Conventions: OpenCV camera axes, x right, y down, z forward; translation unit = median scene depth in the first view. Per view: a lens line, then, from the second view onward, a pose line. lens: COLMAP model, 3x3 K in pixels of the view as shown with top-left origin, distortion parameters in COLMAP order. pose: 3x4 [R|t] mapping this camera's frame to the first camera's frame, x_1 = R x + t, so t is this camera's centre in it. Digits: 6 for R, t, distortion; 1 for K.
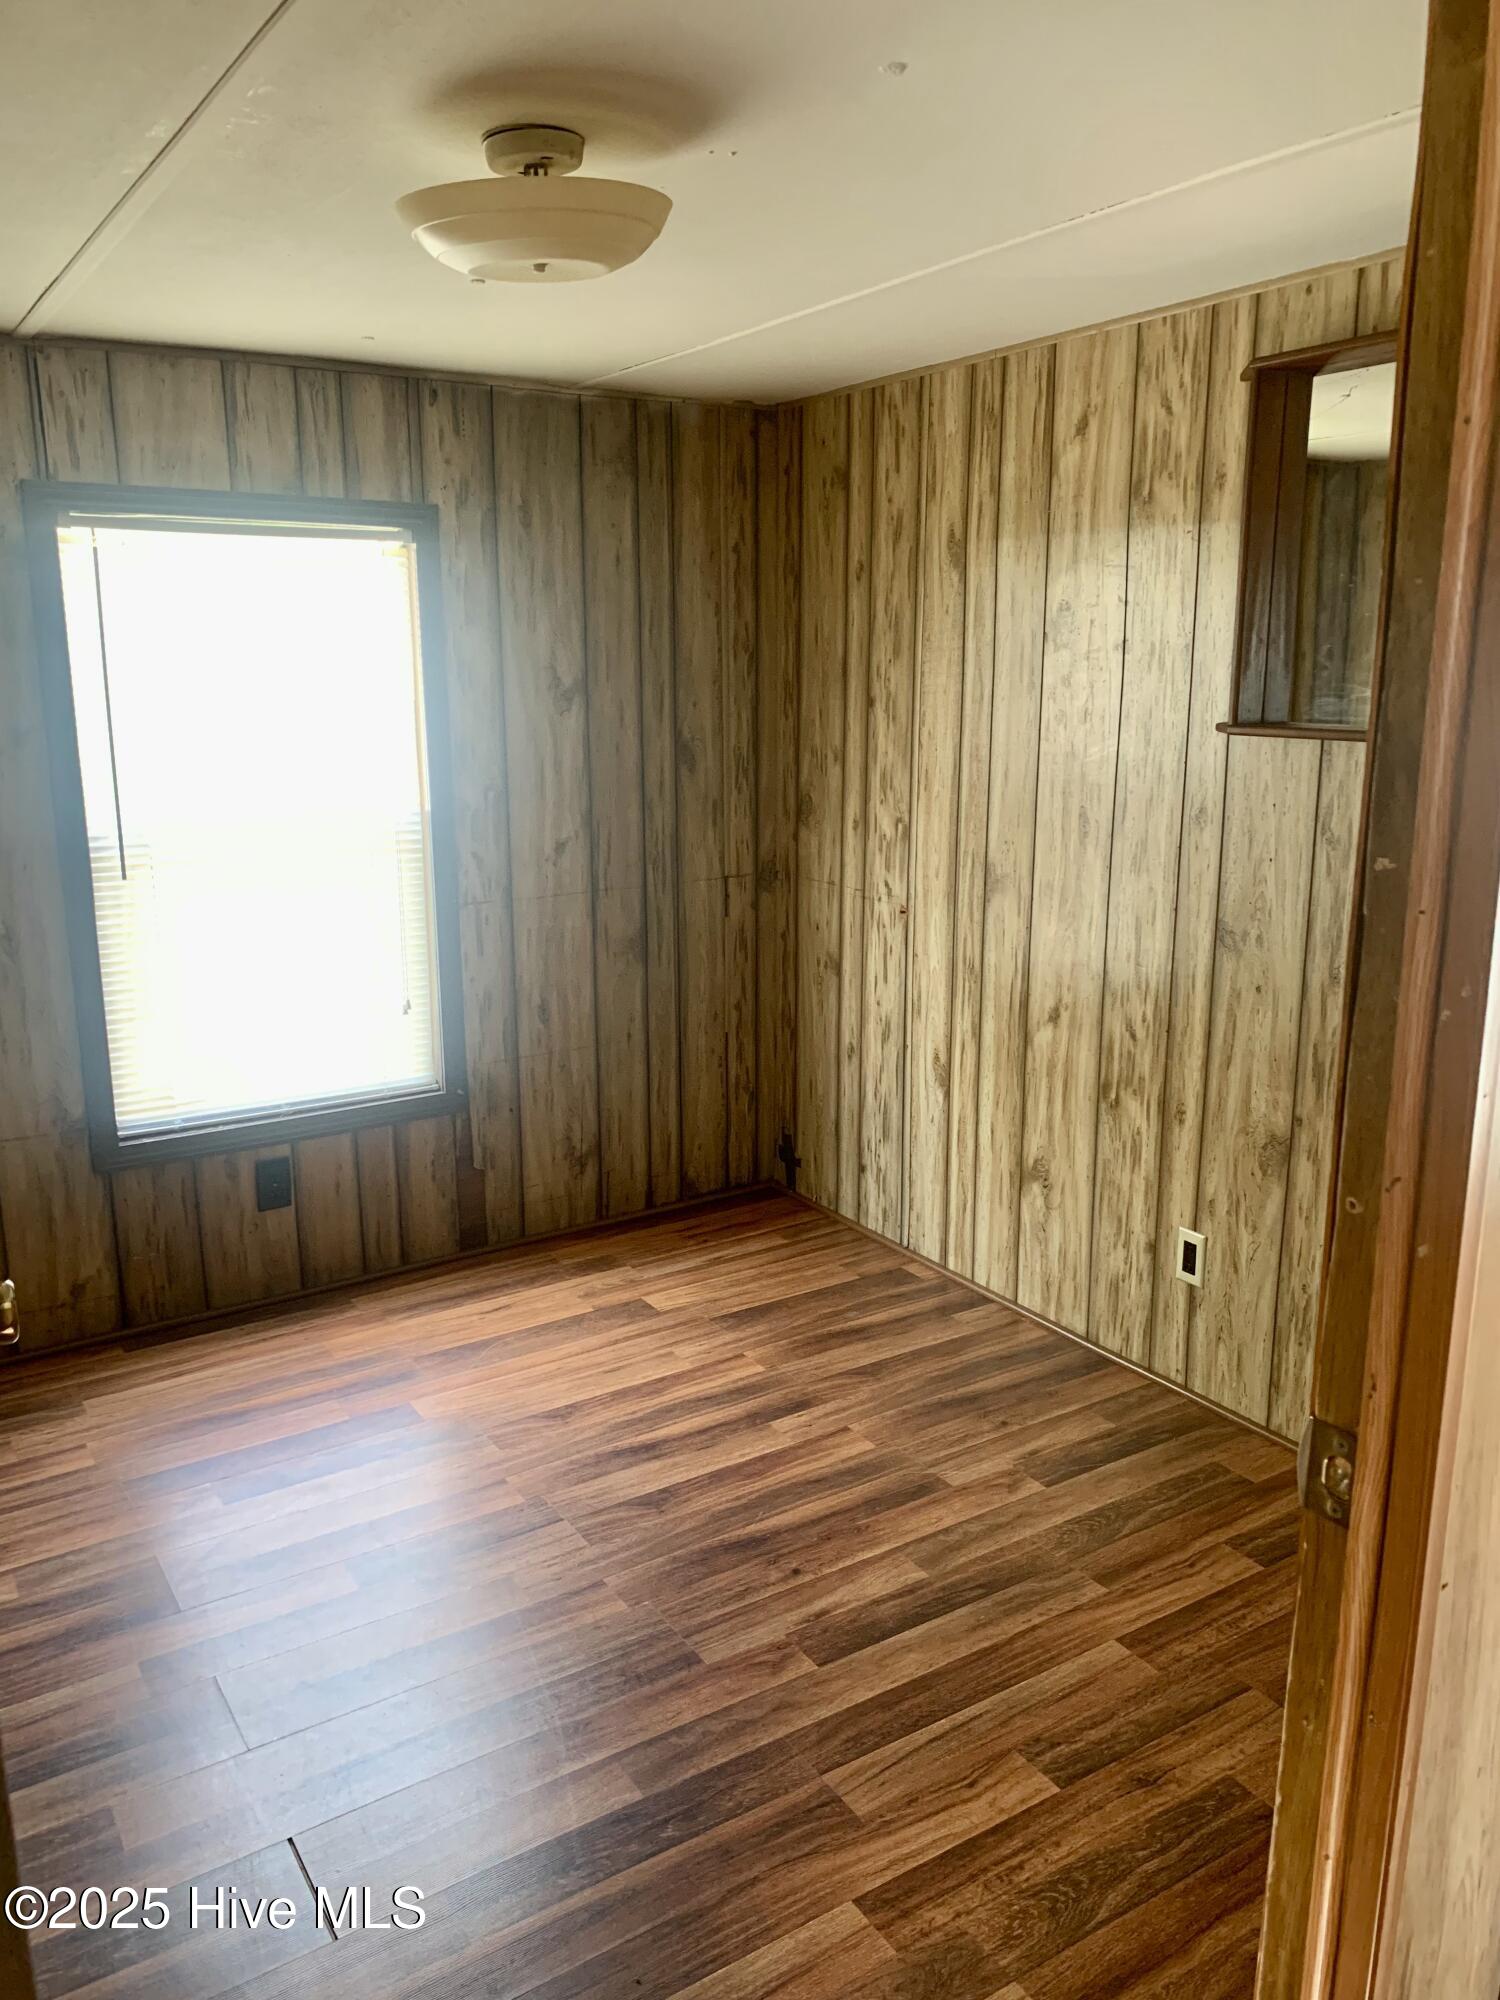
lens RADIAL K [[1520.2, 0, 750.0], [0, 1520.2, 1000.0], [0, 0, 1]] dist [0.007017, -0.004276]
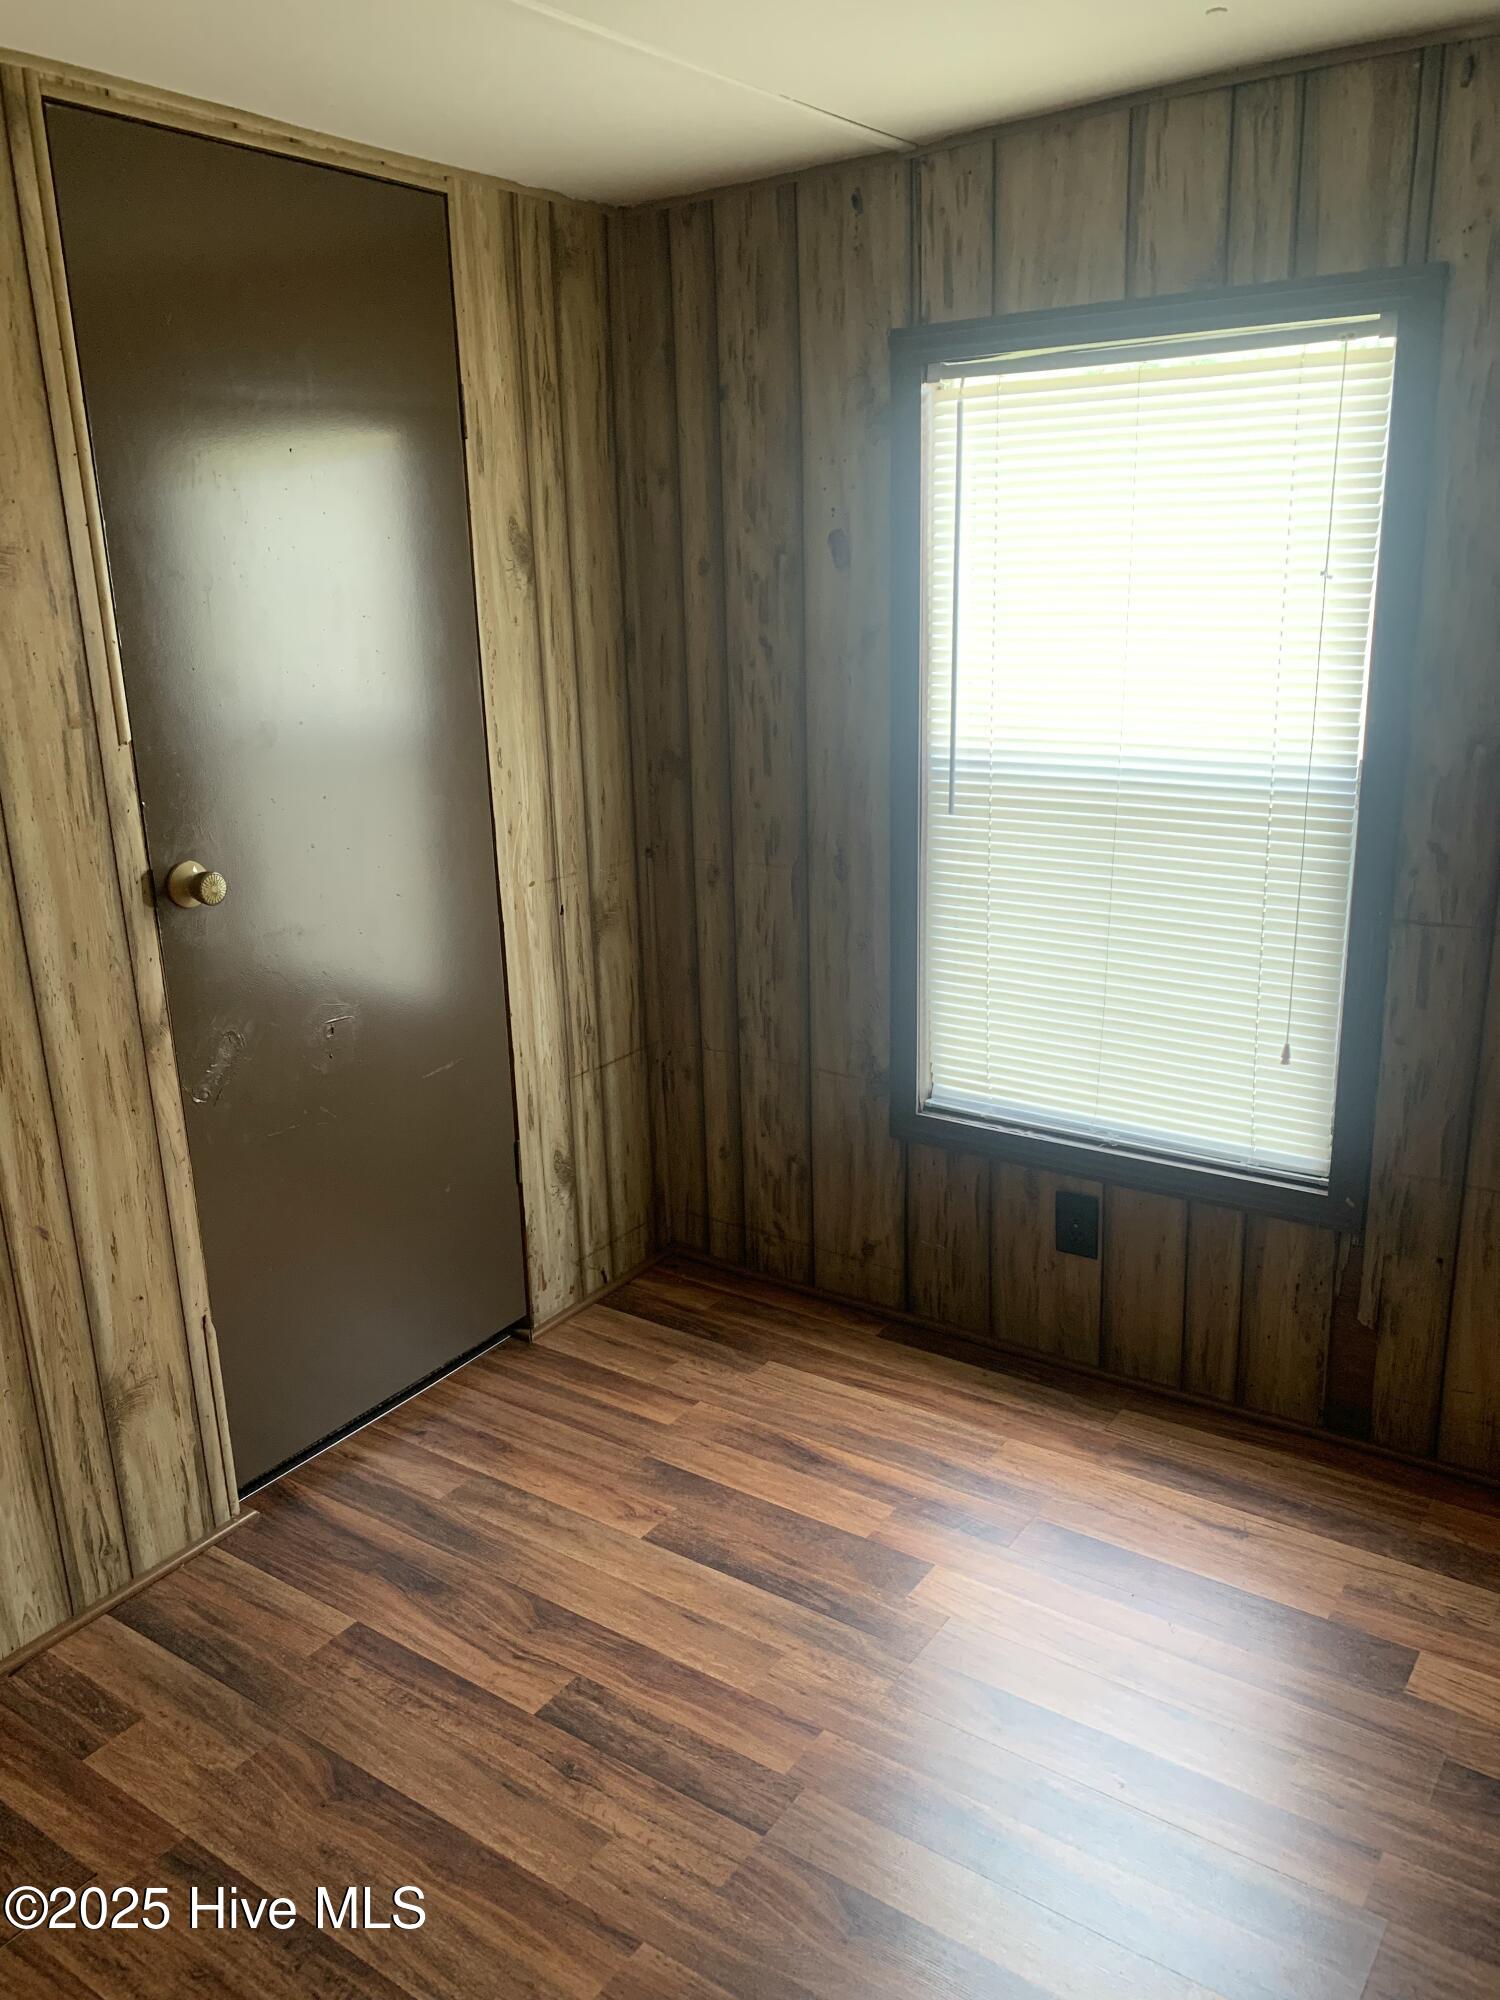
lens RADIAL K [[1520.2, 0, 750.0], [0, 1520.2, 1000.0], [0, 0, 1]] dist [0.007017, -0.004276]
pose [[0.374004, 0.248492, -0.893517, 0.307276], [-0.173922, 0.965136, 0.195610, -0.119103], [0.910973, 0.082243, 0.404183, 0.550014]]
